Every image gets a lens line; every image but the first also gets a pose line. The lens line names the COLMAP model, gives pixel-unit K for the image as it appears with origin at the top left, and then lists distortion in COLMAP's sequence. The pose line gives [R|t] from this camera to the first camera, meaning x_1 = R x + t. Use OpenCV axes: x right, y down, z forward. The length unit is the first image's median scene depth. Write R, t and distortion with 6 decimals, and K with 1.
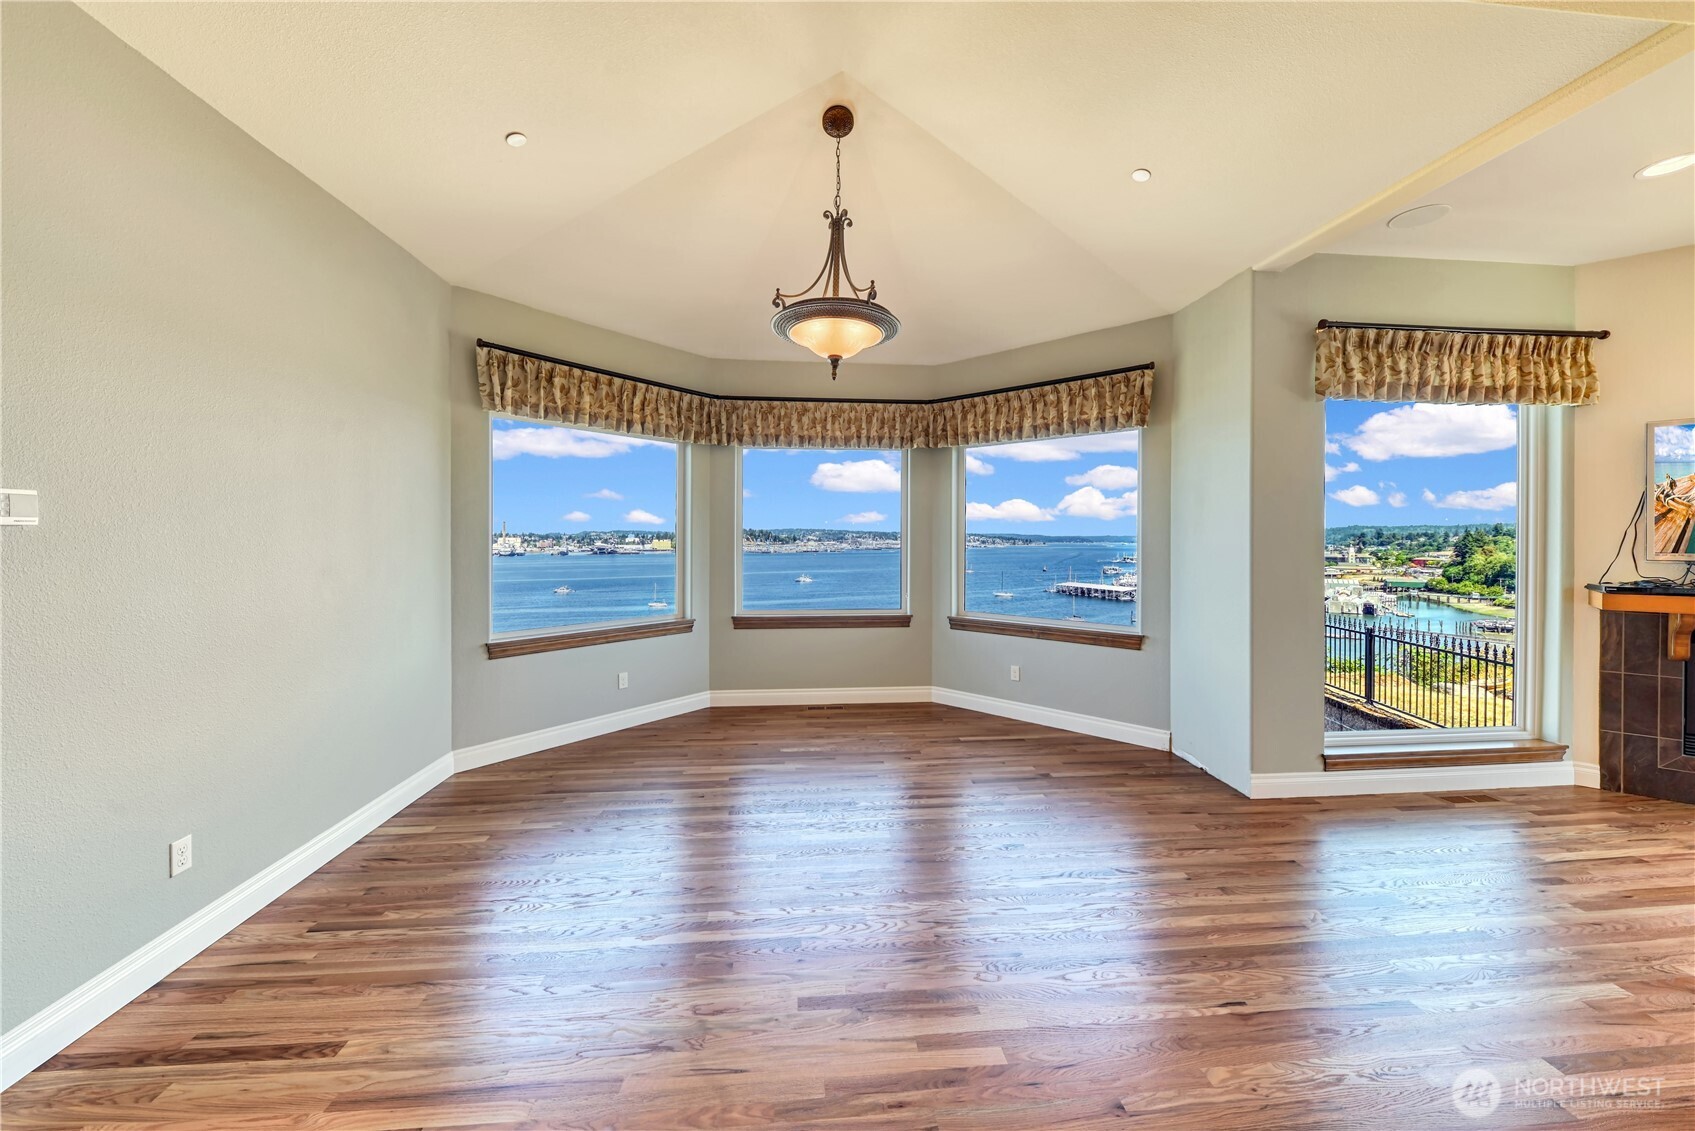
lens RADIAL K [[585.8, 0, 847.9], [0, 585.8, 548.2], [0, 0, 1]] dist [0.000172, -0.000005]
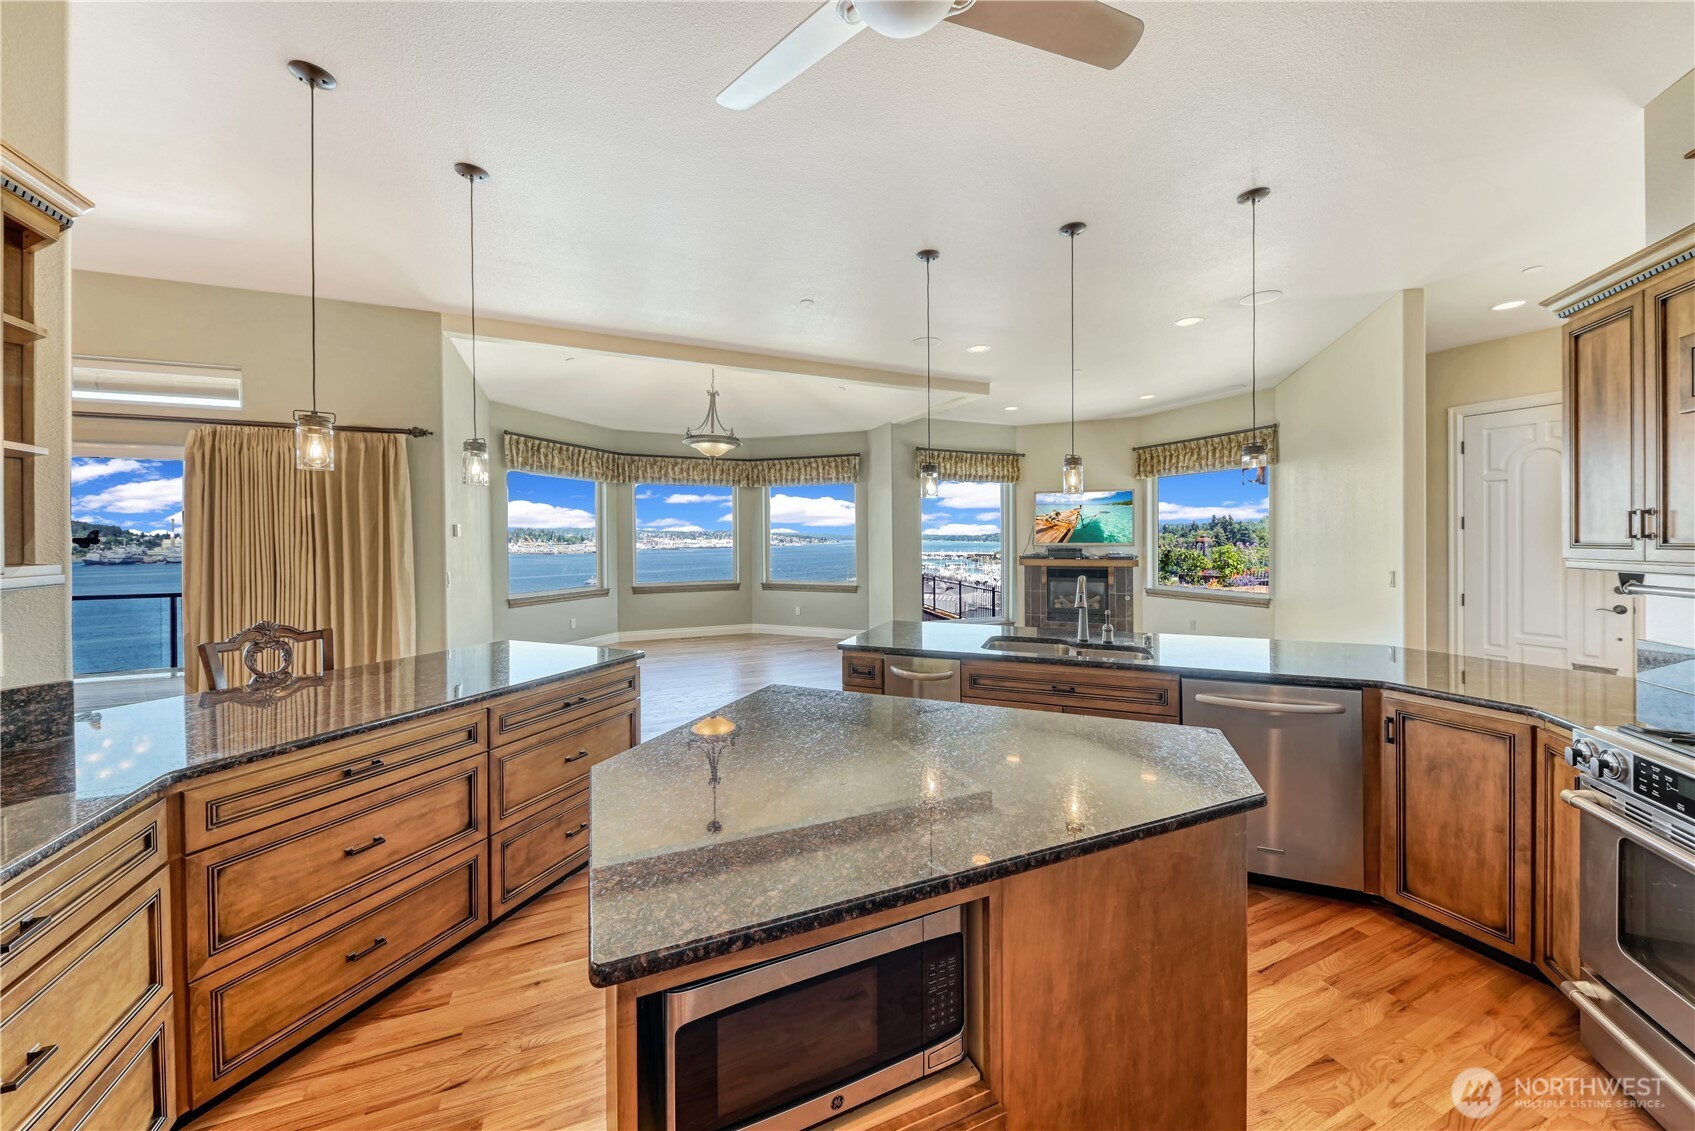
lens RADIAL K [[585.8, 0, 836.2], [0, 585.8, 543.2], [0, 0, 1]] dist [0.000172, -0.000005]
pose [[0.948927, -0.008889, 0.315371, -0.212926], [0.010888, 0.999930, -0.004578, 0.010845], [-0.315308, 0.007777, 0.948957, -0.935052]]
